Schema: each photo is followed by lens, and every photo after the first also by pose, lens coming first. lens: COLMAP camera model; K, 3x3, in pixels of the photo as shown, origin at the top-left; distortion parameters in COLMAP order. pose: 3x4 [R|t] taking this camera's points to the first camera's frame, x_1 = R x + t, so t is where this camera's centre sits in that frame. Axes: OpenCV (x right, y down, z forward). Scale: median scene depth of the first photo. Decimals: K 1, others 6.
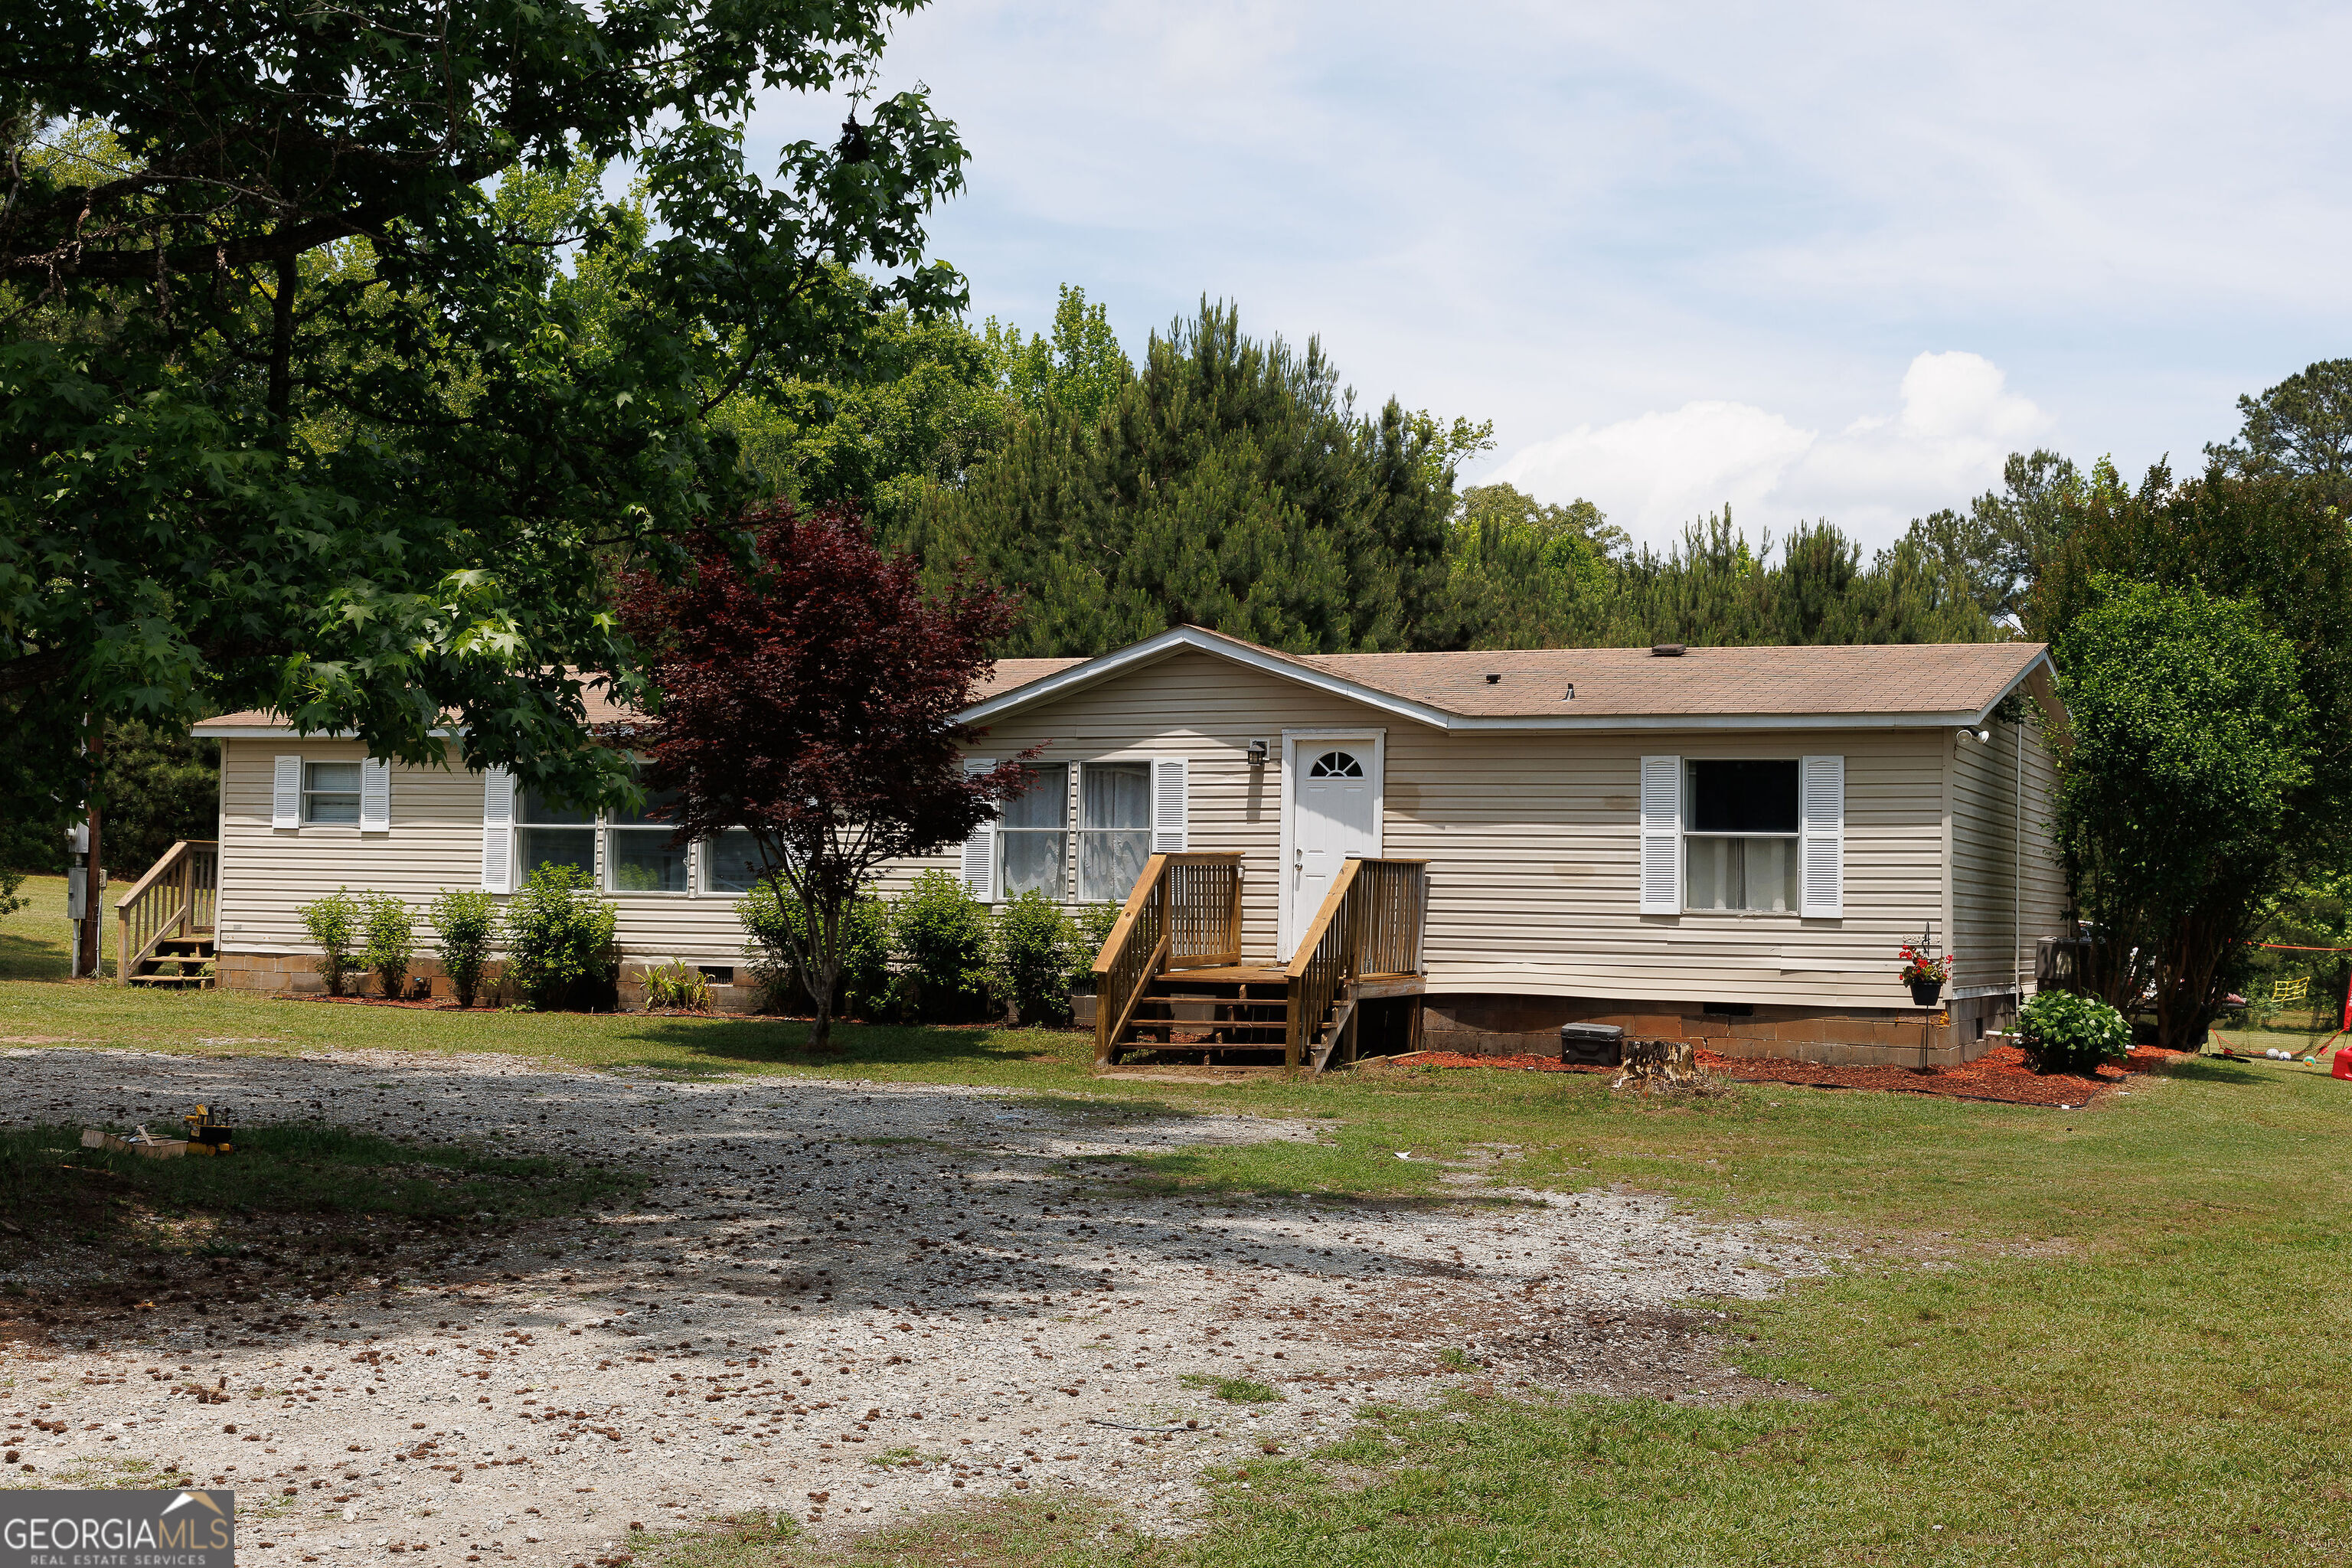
lens RADIAL K [[2796.6, 0, 1169.4], [0, 2796.6, 778.7], [0, 0, 1]] dist [0.014178, 0.000000]
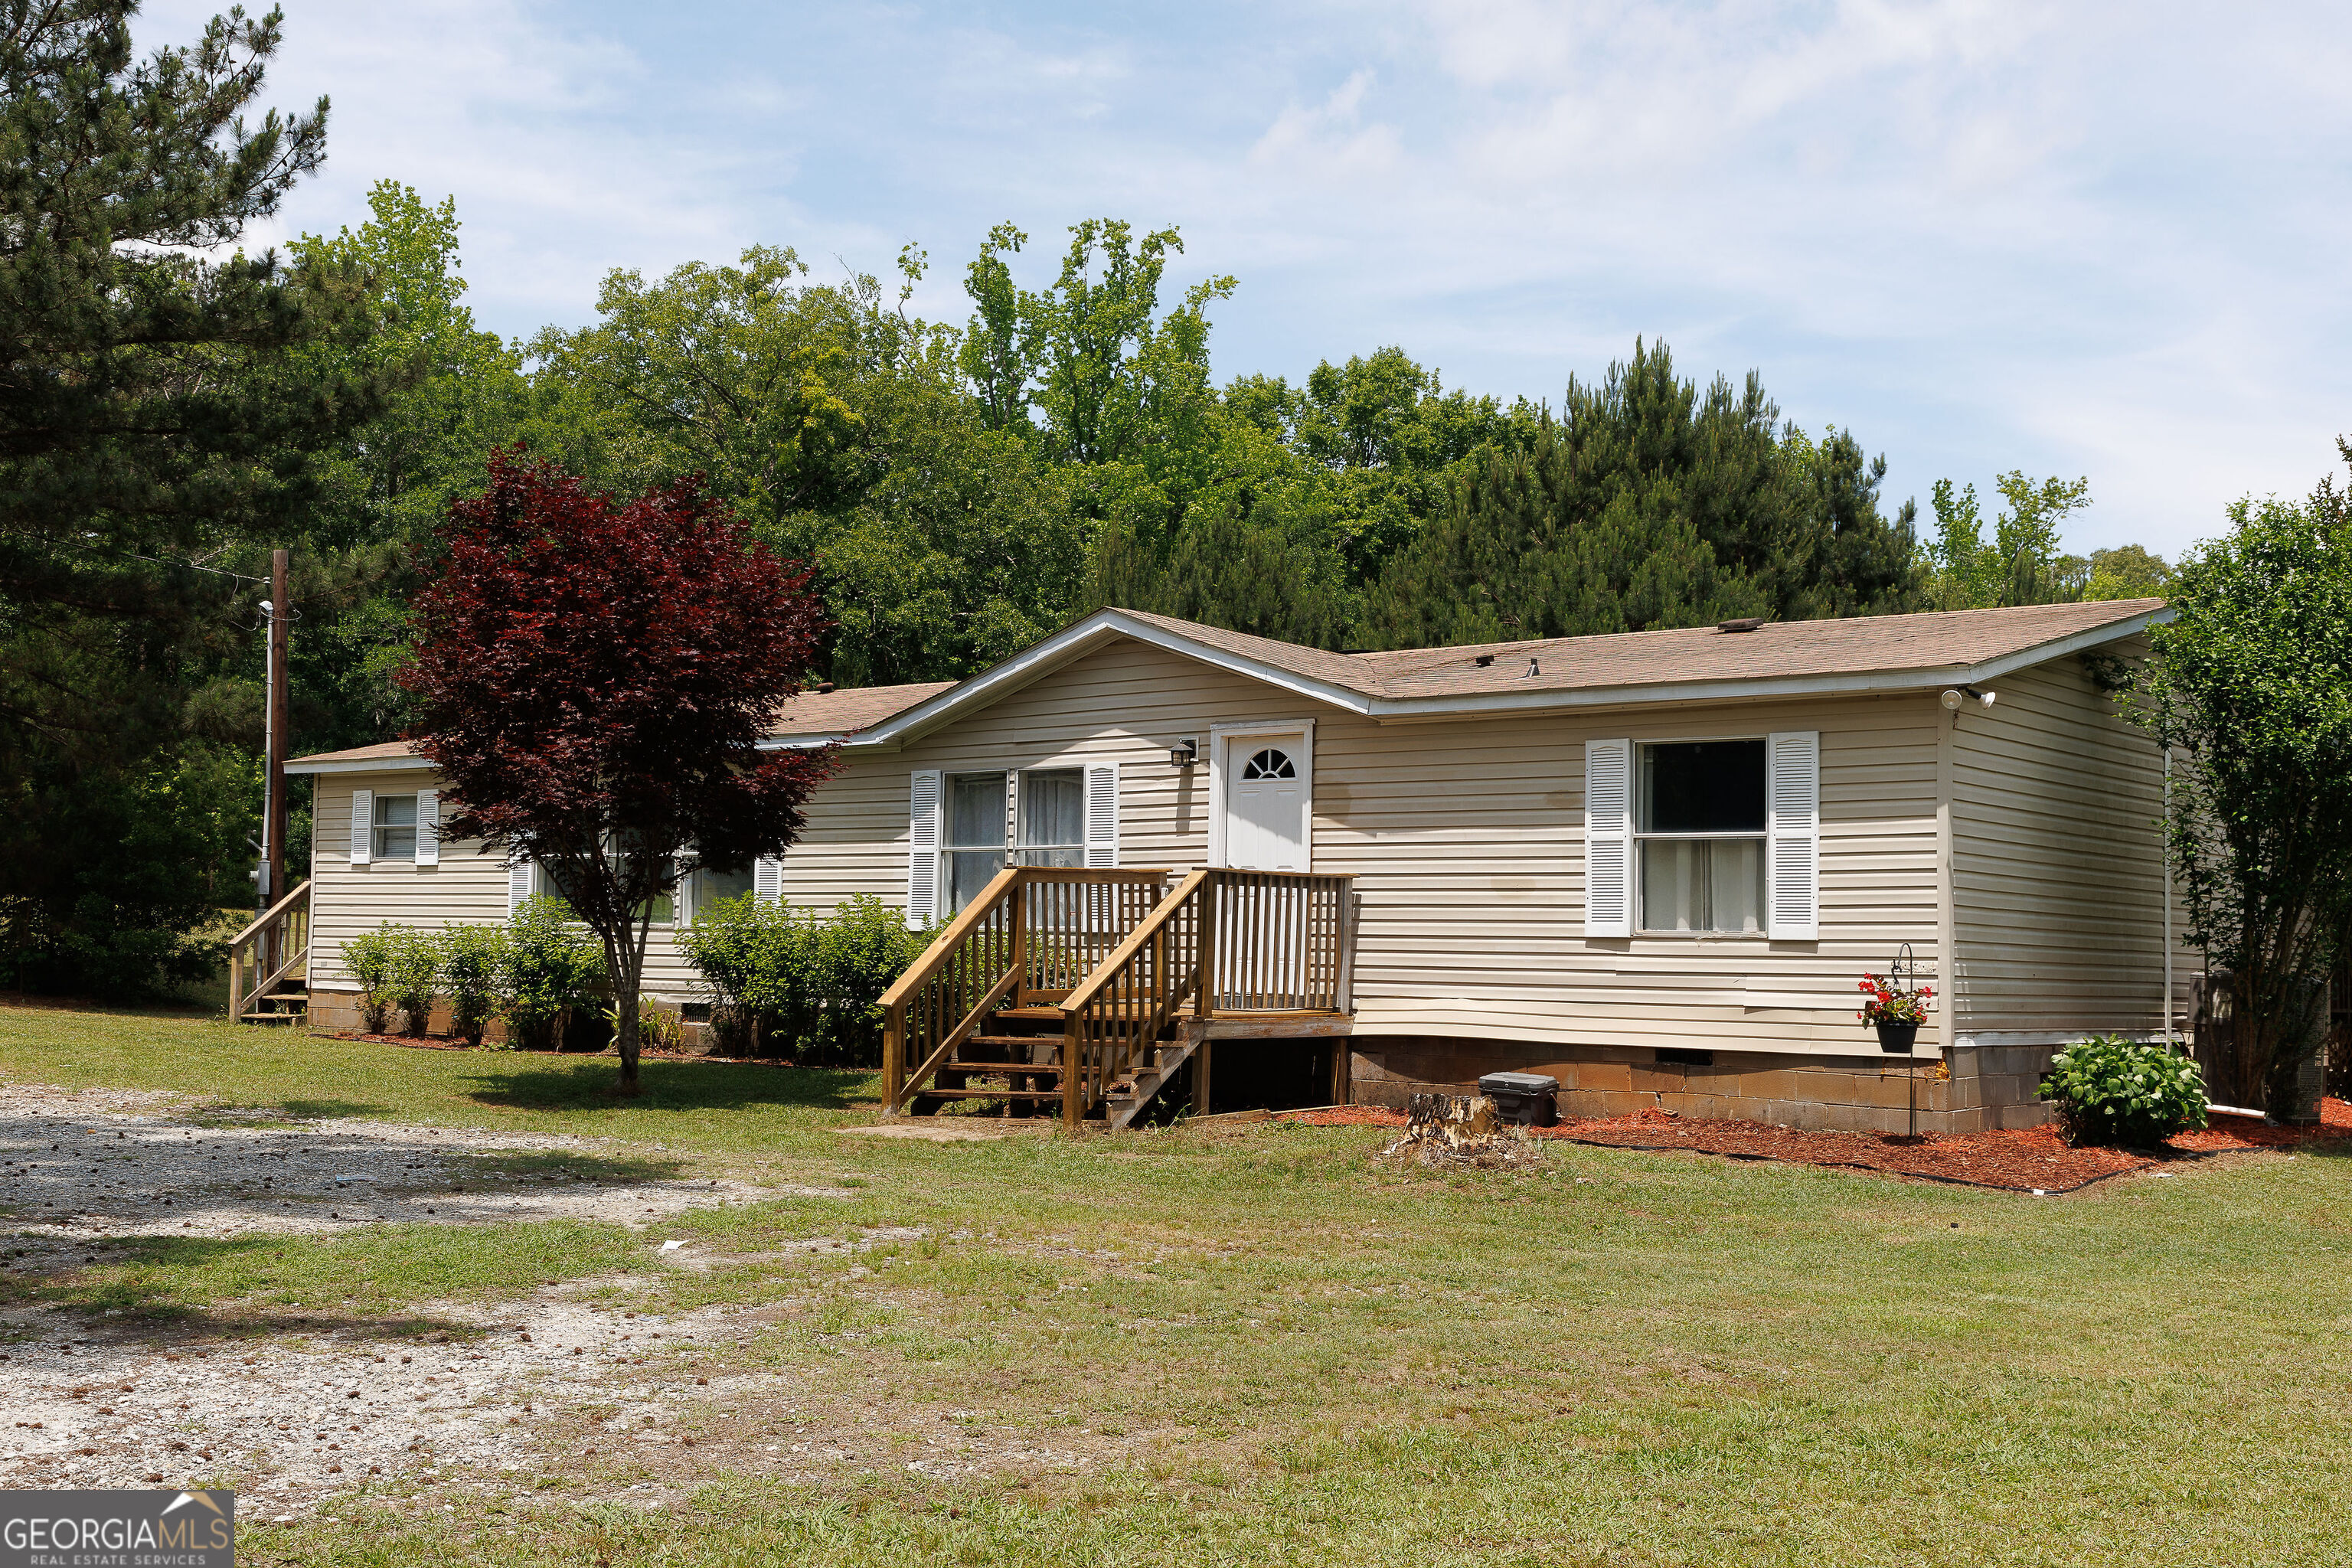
lens RADIAL K [[2545.4, 0, 1173.4], [0, 2545.4, 793.7], [0, 0, 1]] dist [0.004597, 0.000000]
pose [[0.963567, -0.018398, -0.266834, 0.235714], [0.011767, 0.999581, -0.026427, 0.023676], [0.267208, 0.022325, 0.963380, 0.248615]]
